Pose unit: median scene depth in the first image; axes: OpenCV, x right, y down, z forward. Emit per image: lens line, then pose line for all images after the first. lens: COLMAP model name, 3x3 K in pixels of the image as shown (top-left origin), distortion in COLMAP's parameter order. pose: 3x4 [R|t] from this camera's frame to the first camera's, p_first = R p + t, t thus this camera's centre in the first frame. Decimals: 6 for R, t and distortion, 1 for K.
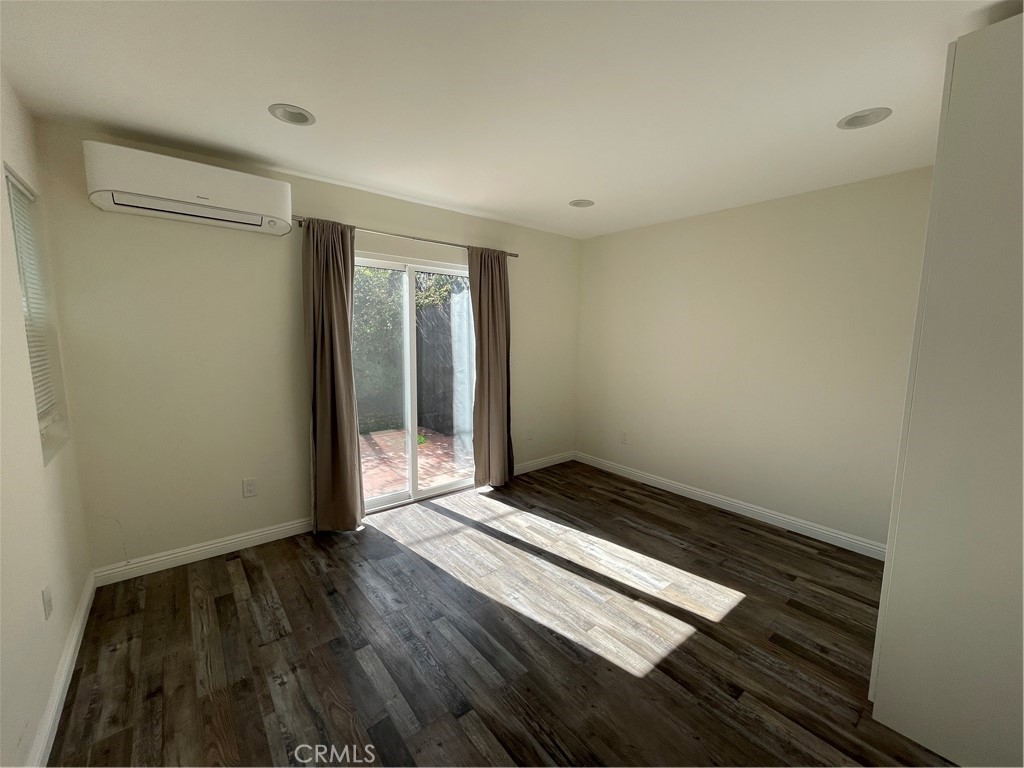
lens RADIAL K [[409.6, 0, 512.0], [0, 409.6, 384.0], [0, 0, 1]] dist [-0.008625, -0.000029]
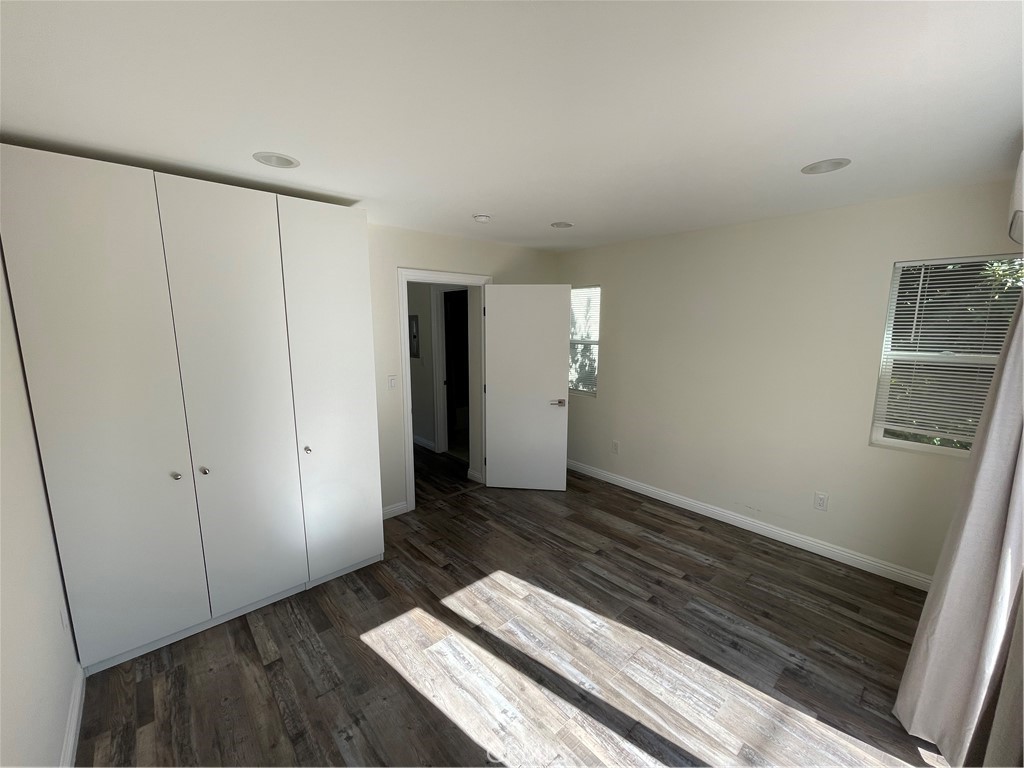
lens RADIAL K [[409.6, 0, 512.0], [0, 409.6, 384.0], [0, 0, 1]] dist [-0.008625, -0.000029]
pose [[-0.998929, -0.006343, -0.045828, 0.271349], [-0.018513, 0.962599, 0.270298, -0.339718], [0.042399, 0.270857, -0.961685, 1.851314]]
